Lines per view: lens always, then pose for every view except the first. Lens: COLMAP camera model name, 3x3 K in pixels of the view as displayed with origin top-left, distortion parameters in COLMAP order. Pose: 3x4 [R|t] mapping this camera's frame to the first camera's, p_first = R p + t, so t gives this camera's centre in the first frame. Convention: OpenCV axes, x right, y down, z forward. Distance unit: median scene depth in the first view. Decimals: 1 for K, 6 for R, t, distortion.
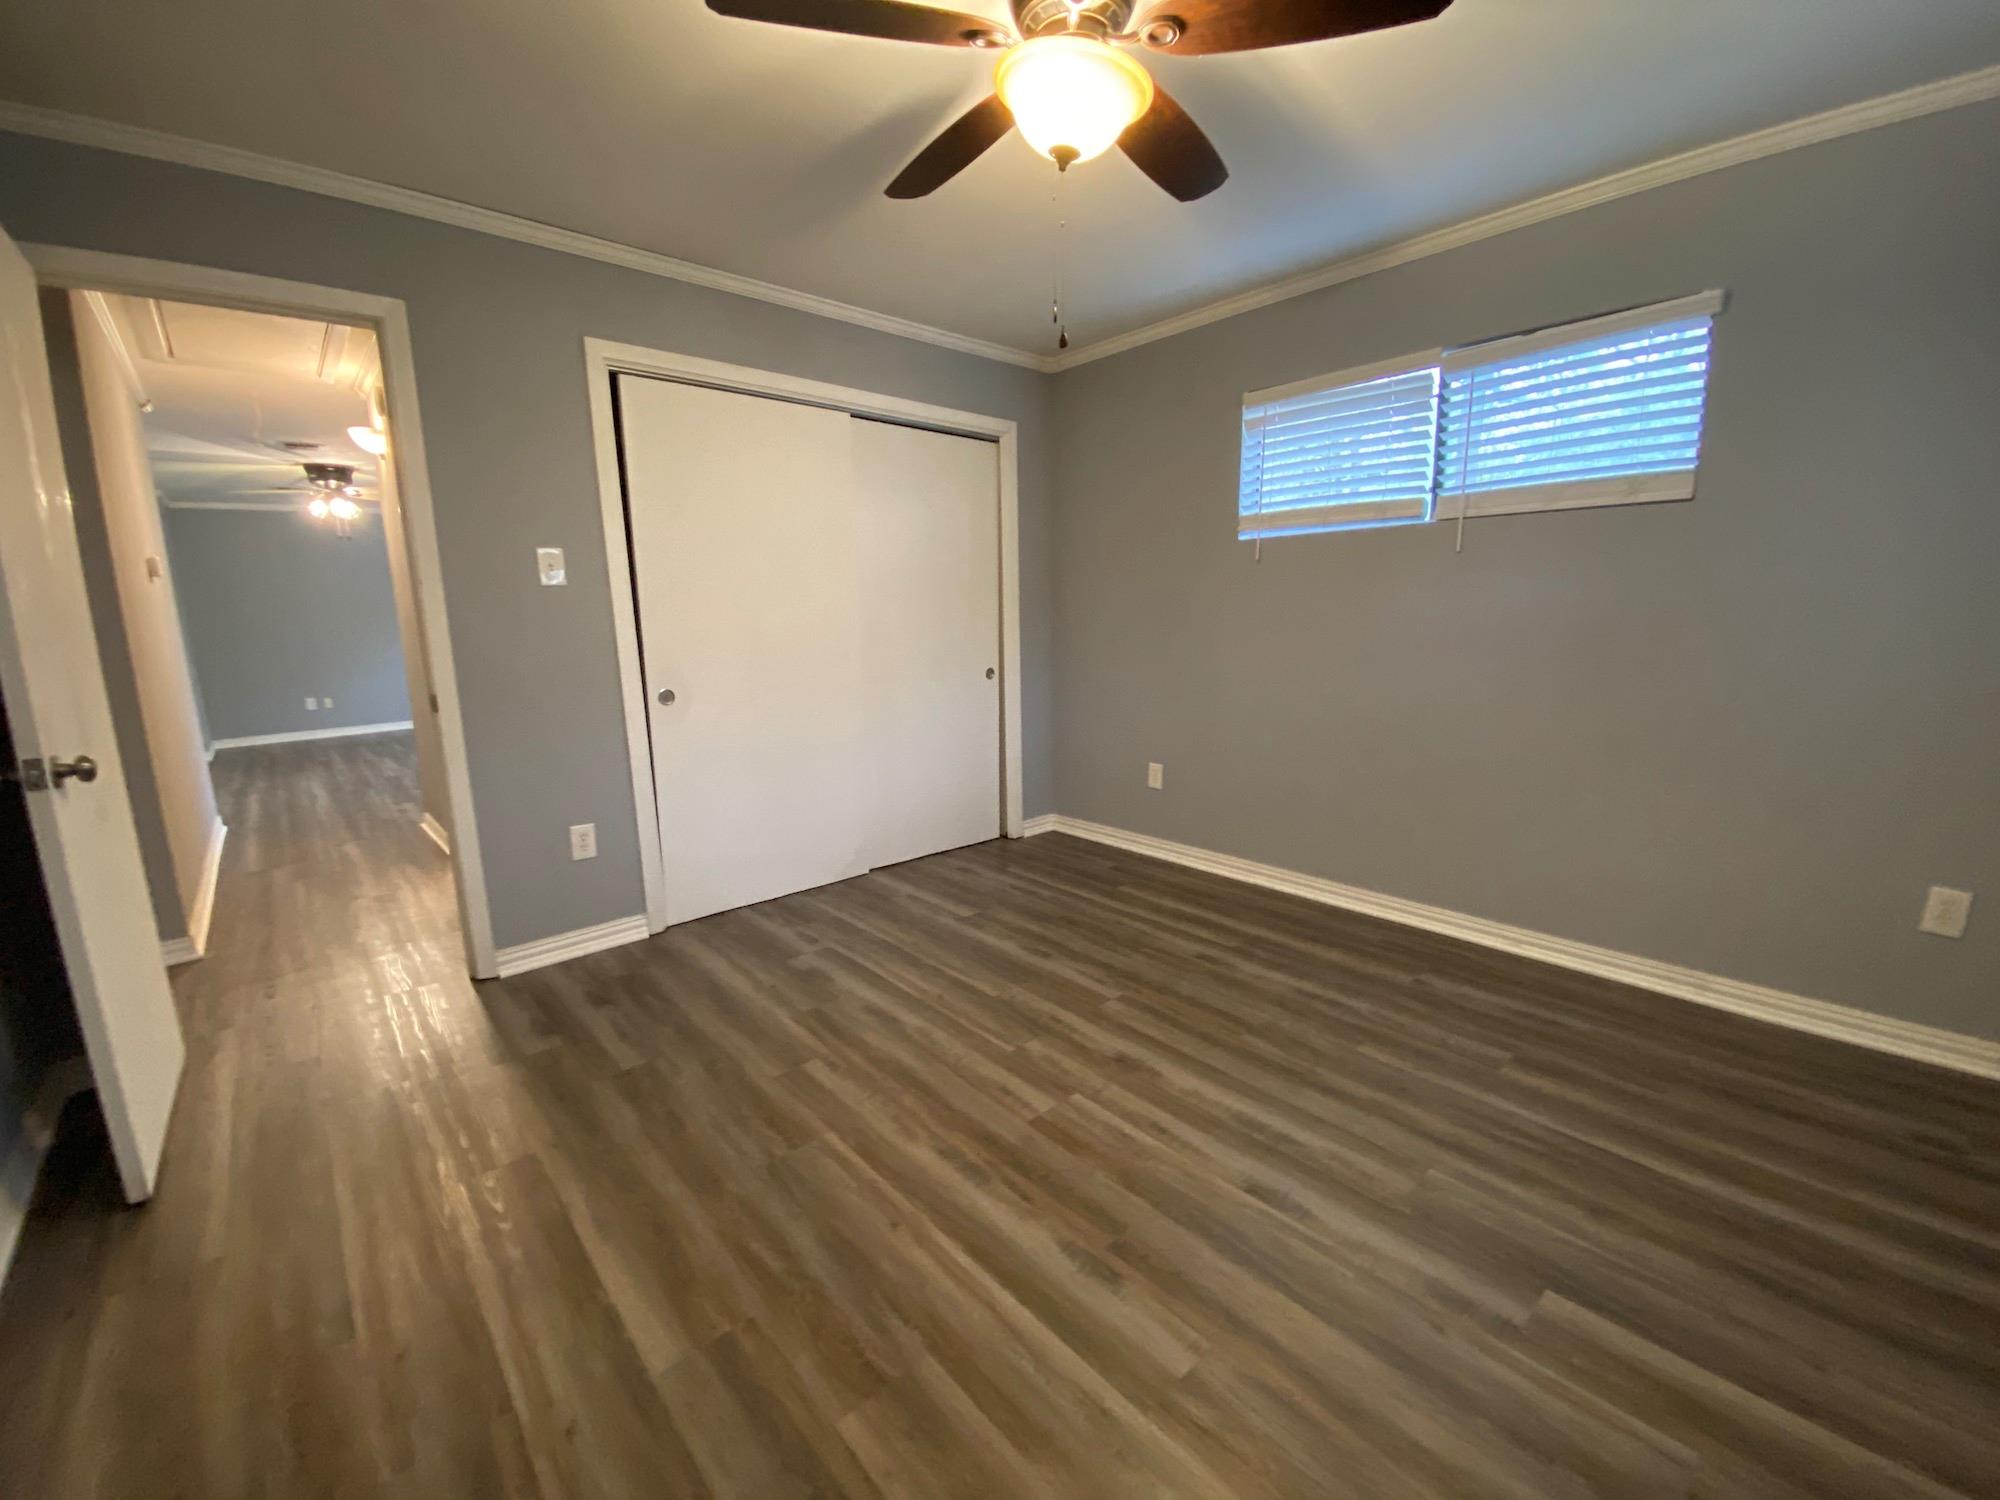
lens RADIAL K [[807.7, 0, 996.2], [0, 807.7, 742.9], [0, 0, 1]] dist [0.030908, -0.023785]
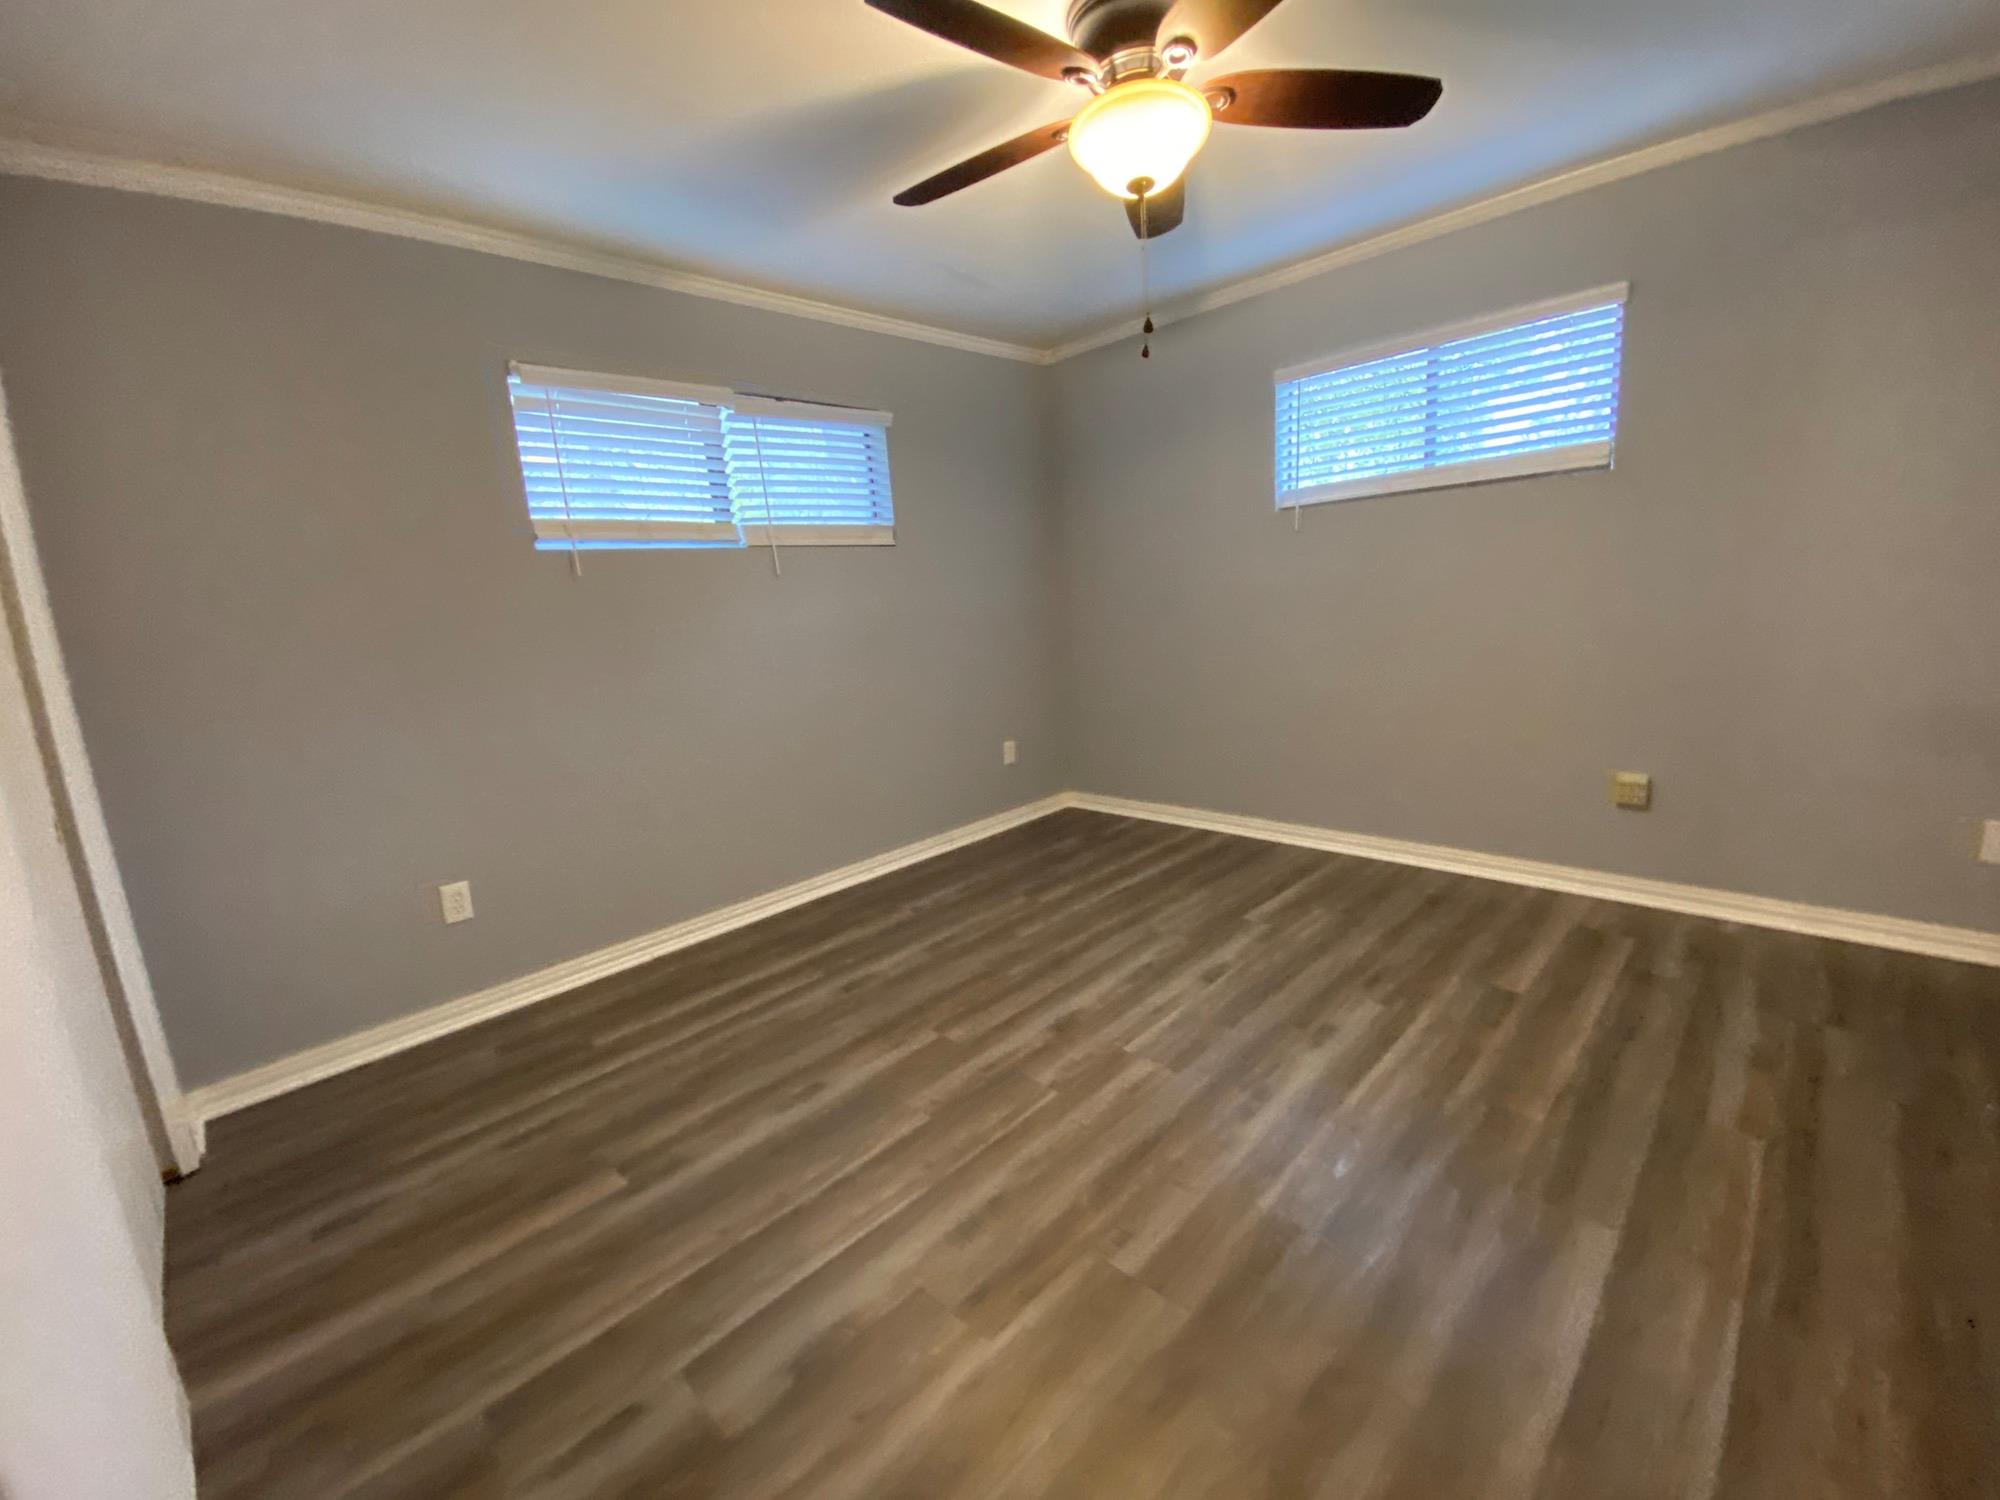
lens RADIAL K [[807.7, 0, 996.2], [0, 807.7, 742.9], [0, 0, 1]] dist [0.030908, -0.023785]
pose [[-0.052871, -0.161982, 0.985376, -0.760468], [0.239934, 0.955790, 0.169993, -0.151604], [-0.969348, 0.245413, -0.011669, 0.929400]]
